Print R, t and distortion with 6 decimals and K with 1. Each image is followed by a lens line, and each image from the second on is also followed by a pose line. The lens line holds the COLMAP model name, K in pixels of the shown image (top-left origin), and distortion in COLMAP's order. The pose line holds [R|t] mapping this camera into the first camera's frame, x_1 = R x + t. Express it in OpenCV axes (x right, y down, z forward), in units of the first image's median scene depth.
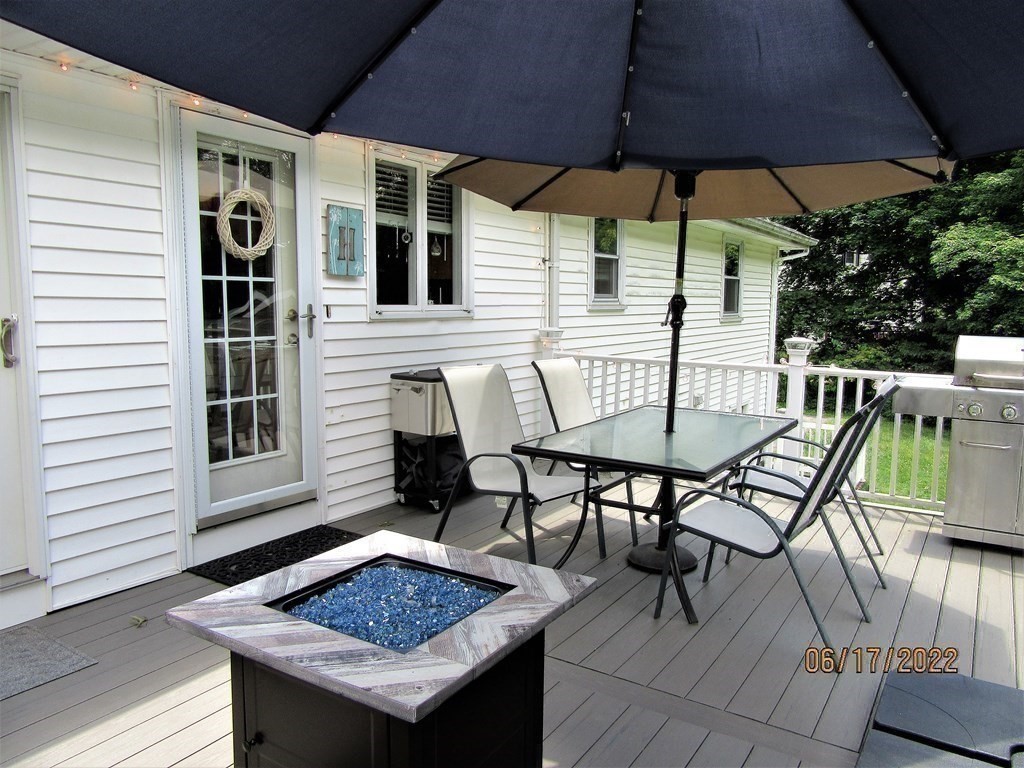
lens RADIAL K [[760.6, 0, 512.0], [0, 760.6, 384.0], [0, 0, 1]] dist [-0.001673, -0.002790]
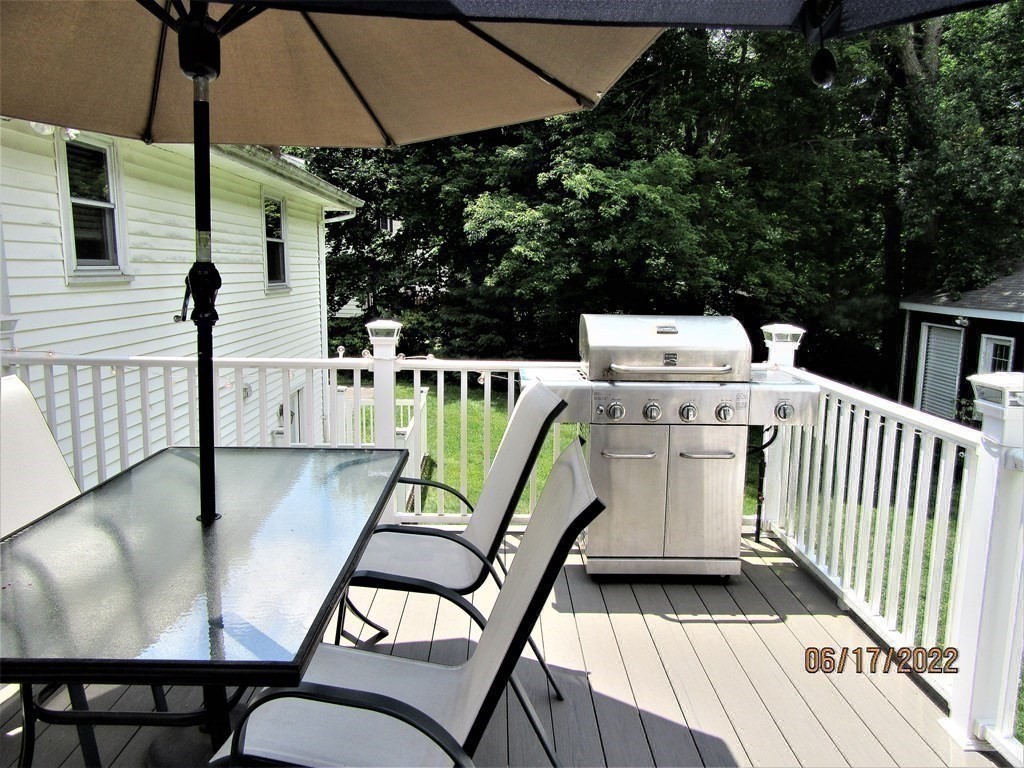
lens RADIAL K [[760.6, 0, 512.0], [0, 760.6, 384.0], [0, 0, 1]] dist [-0.001673, -0.002790]
pose [[0.832890, -0.084675, 0.546923, 0.036491], [0.060200, 0.996224, 0.062560, -0.019284], [-0.550155, -0.019181, 0.834842, 0.158170]]
